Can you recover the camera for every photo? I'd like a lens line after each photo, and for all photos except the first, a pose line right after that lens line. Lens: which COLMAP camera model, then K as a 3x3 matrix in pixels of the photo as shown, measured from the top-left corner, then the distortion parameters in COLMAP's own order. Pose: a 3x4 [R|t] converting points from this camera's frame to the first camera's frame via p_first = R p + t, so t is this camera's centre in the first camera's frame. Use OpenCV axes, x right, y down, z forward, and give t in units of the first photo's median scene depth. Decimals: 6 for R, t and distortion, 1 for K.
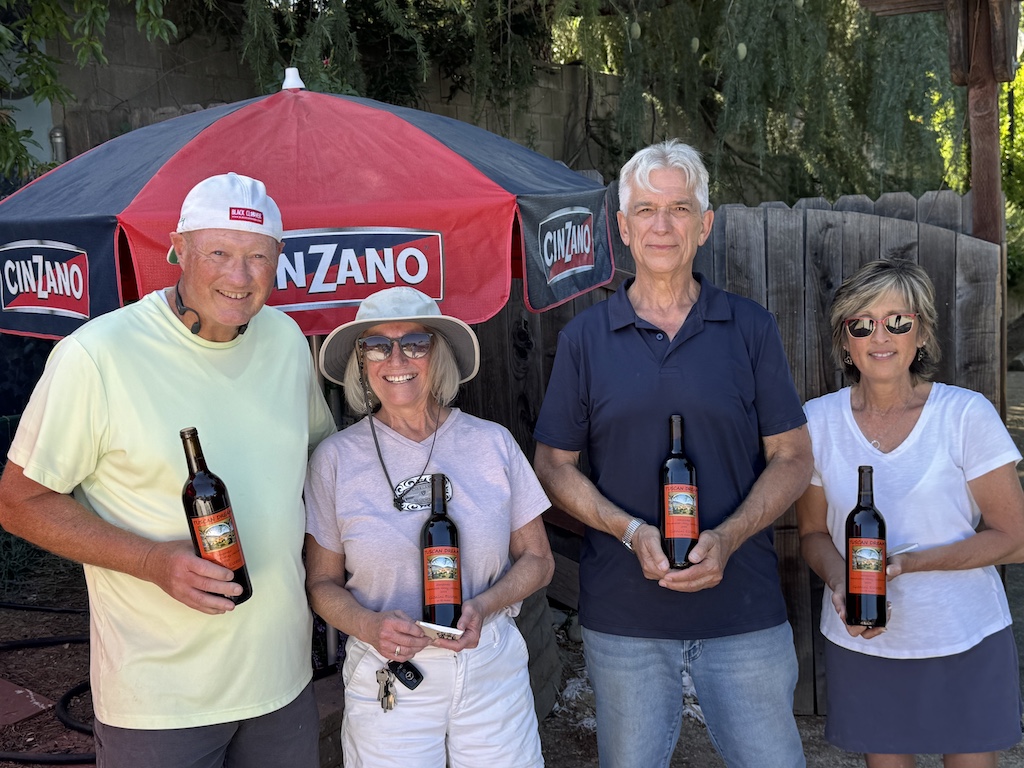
lens RADIAL K [[1169.9, 0, 527.5], [0, 1169.9, 379.5], [0, 0, 1]] dist [0.093288, -0.002374]
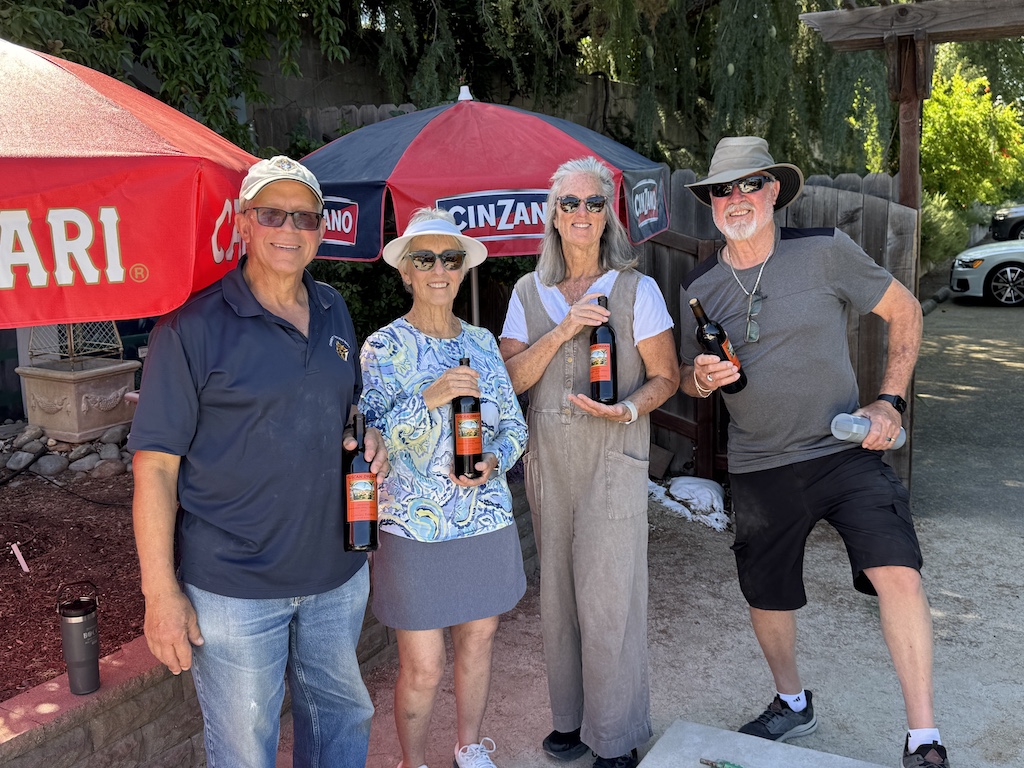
lens RADIAL K [[1016.8, 0, 512.0], [0, 1016.8, 384.0], [0, 0, 1]] dist [0.086410, -0.004284]
pose [[0.999733, 0.010474, 0.020603, -0.136694], [-0.011346, 0.999025, 0.042663, 0.056235], [-0.020136, -0.042885, 0.998877, -0.297097]]
